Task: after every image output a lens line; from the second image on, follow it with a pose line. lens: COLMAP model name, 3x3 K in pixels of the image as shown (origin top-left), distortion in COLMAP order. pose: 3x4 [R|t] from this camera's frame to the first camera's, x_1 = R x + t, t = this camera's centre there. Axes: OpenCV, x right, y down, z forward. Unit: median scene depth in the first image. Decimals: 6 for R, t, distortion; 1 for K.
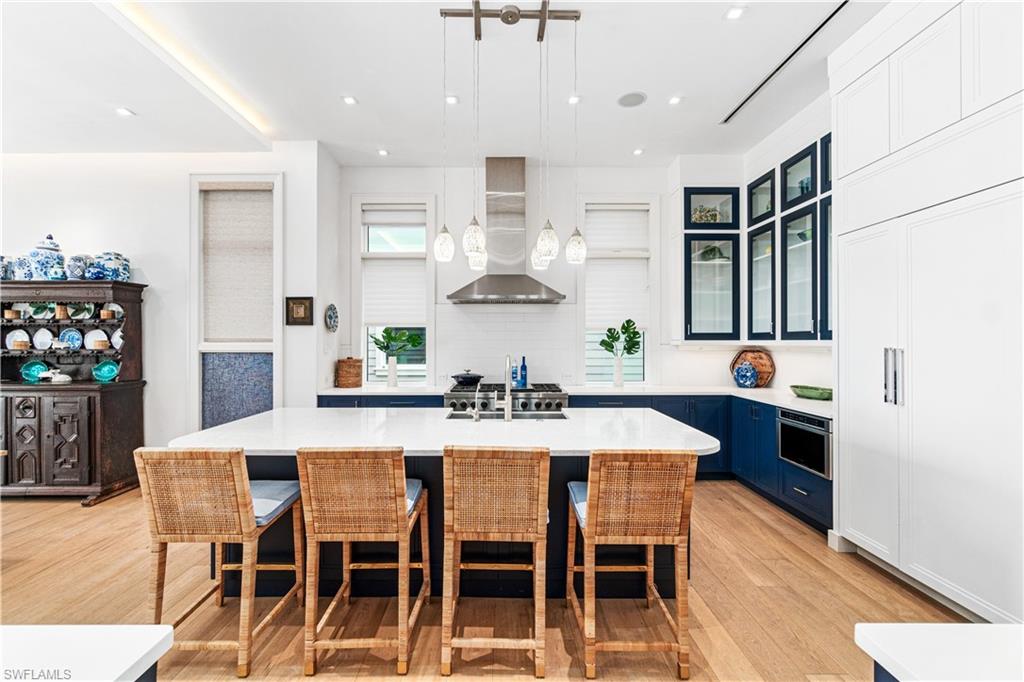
lens RADIAL K [[439.0, 0, 507.4], [0, 439.0, 339.7], [0, 0, 1]] dist [-0.000258, -0.000153]
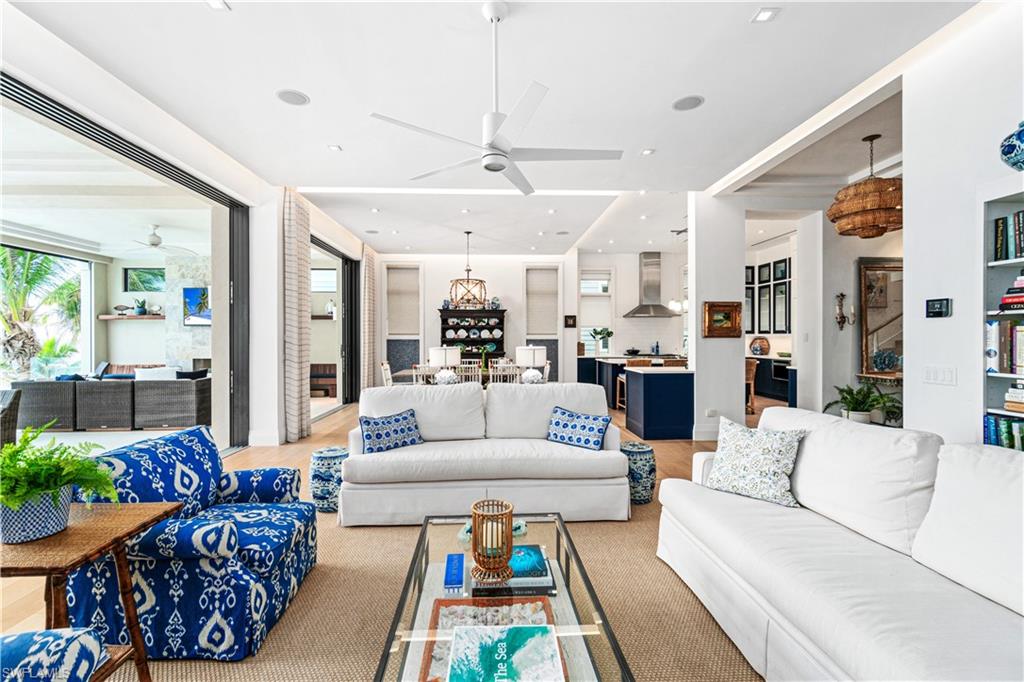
lens RADIAL K [[447.5, 0, 505.9], [0, 447.5, 339.1], [0, 0, 1]] dist [-0.000969, -0.000146]
pose [[0.999454, -0.001278, 0.033020, -0.896802], [0.001071, 0.999980, 0.006284, 0.013048], [-0.033028, -0.006245, 0.999435, -1.366942]]
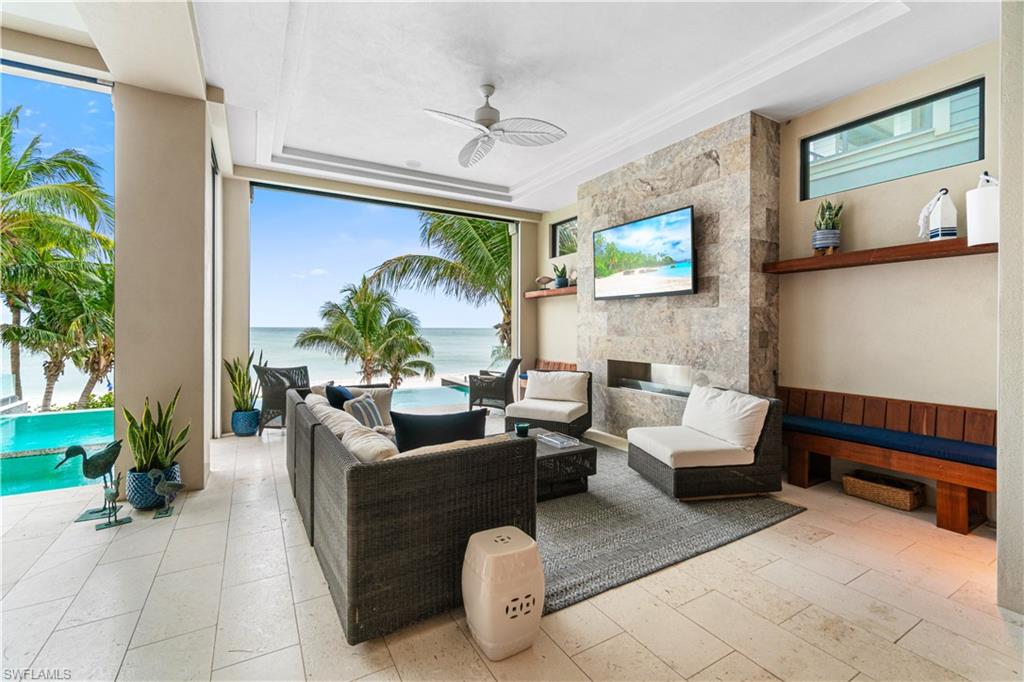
lens RADIAL K [[442.9, 0, 509.1], [0, 442.9, 328.1], [0, 0, 1]] dist [-0.000484, -0.000046]
pose [[0.501545, 0.002270, -0.865129, -1.506792], [0.000475, 0.999996, 0.002899, 0.034667], [0.865132, -0.001865, 0.501541, 0.160410]]
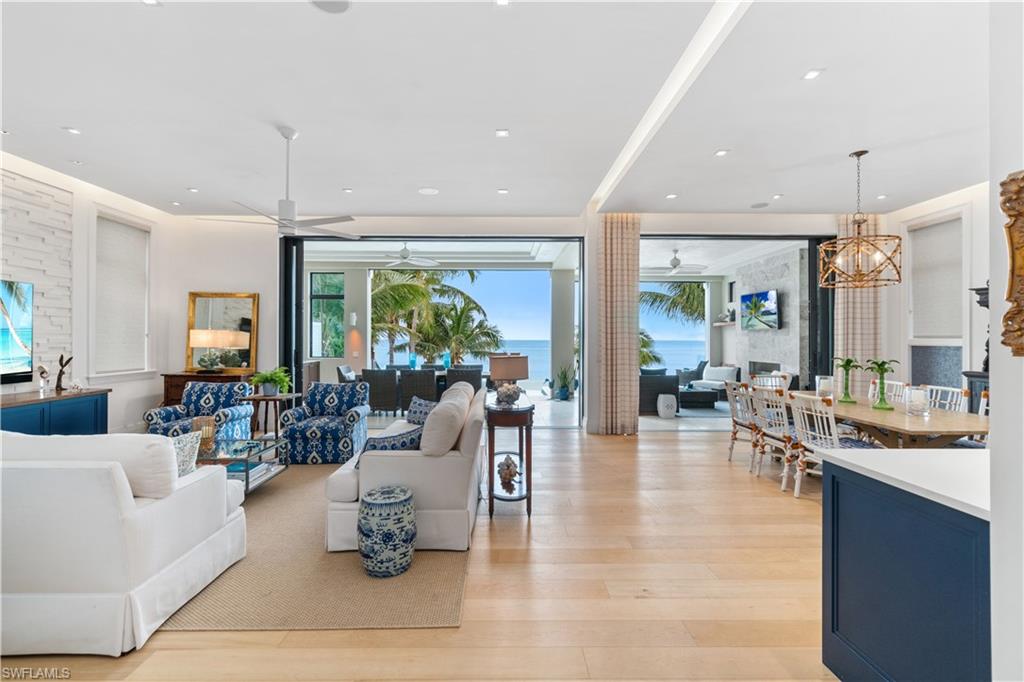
lens RADIAL K [[447.5, 0, 505.9], [0, 447.5, 339.1], [0, 0, 1]] dist [-0.000969, -0.000146]
pose [[0.009501, -0.000852, -0.999955, 0.019686], [0.002554, 0.999996, -0.000828, 0.005975], [0.999952, -0.002546, 0.009503, -0.332382]]
